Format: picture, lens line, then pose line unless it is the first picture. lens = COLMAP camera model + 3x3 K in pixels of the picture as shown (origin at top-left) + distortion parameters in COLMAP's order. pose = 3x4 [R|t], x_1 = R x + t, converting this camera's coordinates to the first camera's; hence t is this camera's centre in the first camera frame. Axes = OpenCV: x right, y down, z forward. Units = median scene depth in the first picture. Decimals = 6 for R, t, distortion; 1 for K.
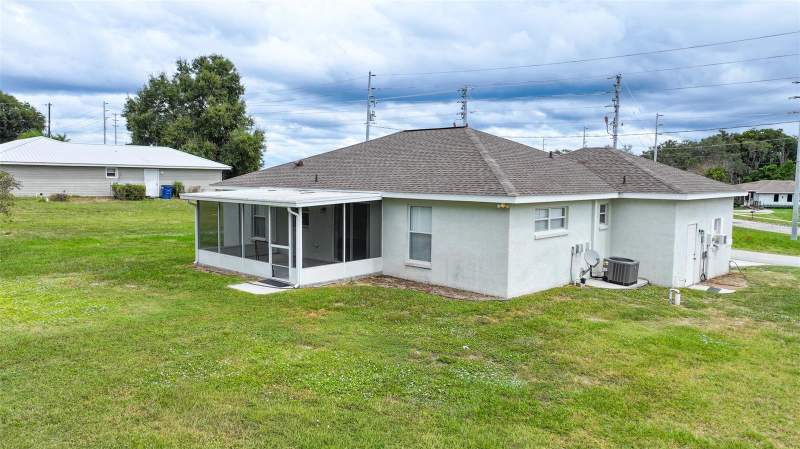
lens RADIAL K [[585.1, 0, 415.6], [0, 585.1, 225.2], [0, 0, 1]] dist [-0.008106, -0.002614]
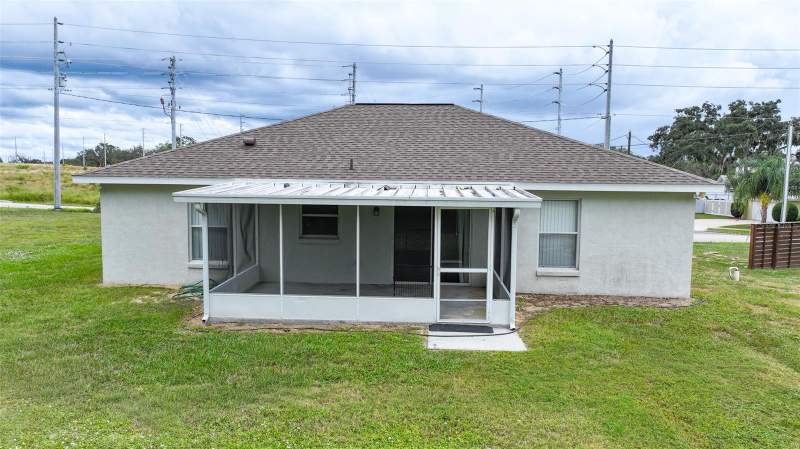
lens RADIAL K [[585.1, 0, 415.6], [0, 585.1, 225.2], [0, 0, 1]] dist [-0.008106, -0.002614]
pose [[0.754591, -0.063844, 0.653082, -0.651568], [0.051756, 0.997946, 0.037756, -0.037615], [-0.654151, 0.005310, 0.756345, 0.518175]]
